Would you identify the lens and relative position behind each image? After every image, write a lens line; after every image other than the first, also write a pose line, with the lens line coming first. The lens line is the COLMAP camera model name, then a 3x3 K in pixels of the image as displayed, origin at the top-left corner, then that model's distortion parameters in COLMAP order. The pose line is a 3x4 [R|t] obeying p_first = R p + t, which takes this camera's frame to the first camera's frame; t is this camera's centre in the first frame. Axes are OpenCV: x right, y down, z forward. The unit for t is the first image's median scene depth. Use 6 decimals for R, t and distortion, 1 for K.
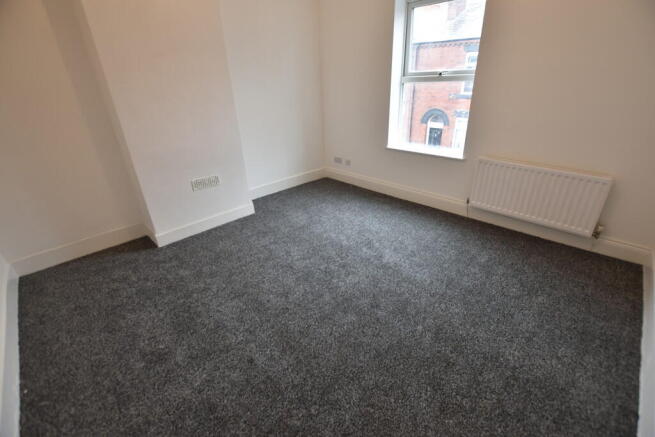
lens RADIAL K [[291.2, 0, 332.4], [0, 291.2, 216.8], [0, 0, 1]] dist [-0.024174, -0.000053]
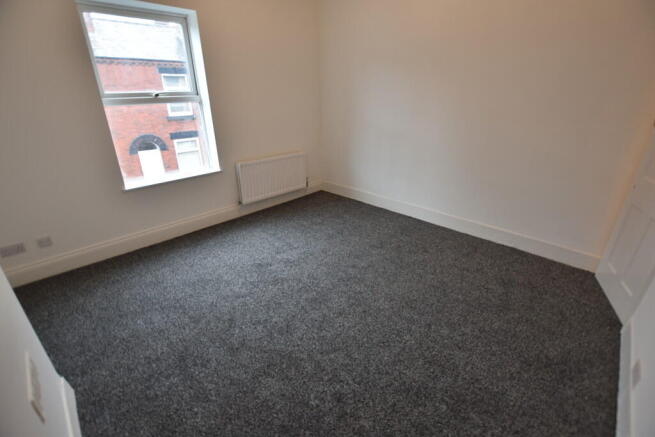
lens RADIAL K [[296.0, 0, 327.5], [0, 296.0, 218.5], [0, 0, 1]] dist [-0.000055, -0.000004]
pose [[0.002989, -0.373484, 0.927632, -0.697643], [0.434177, 0.836124, 0.335242, -0.261167], [-0.900823, 0.401755, 0.164657, 0.543591]]
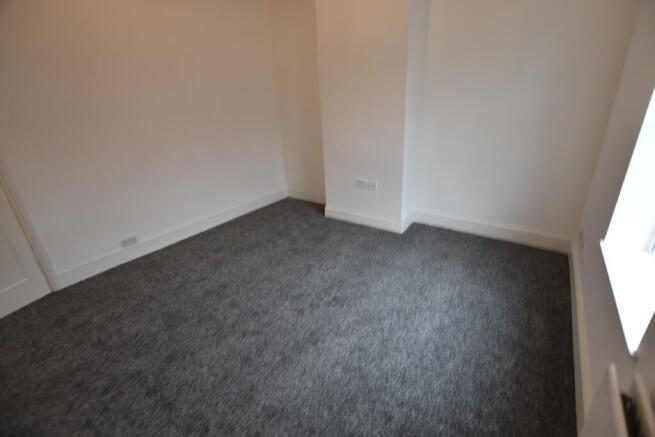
lens RADIAL K [[291.2, 0, 332.4], [0, 291.2, 216.8], [0, 0, 1]] dist [-0.024174, -0.000053]
pose [[0.181766, 0.387148, -0.903924, 0.632571], [-0.394008, 0.870894, 0.293772, -0.299655], [0.900954, 0.302756, 0.310838, 0.577878]]
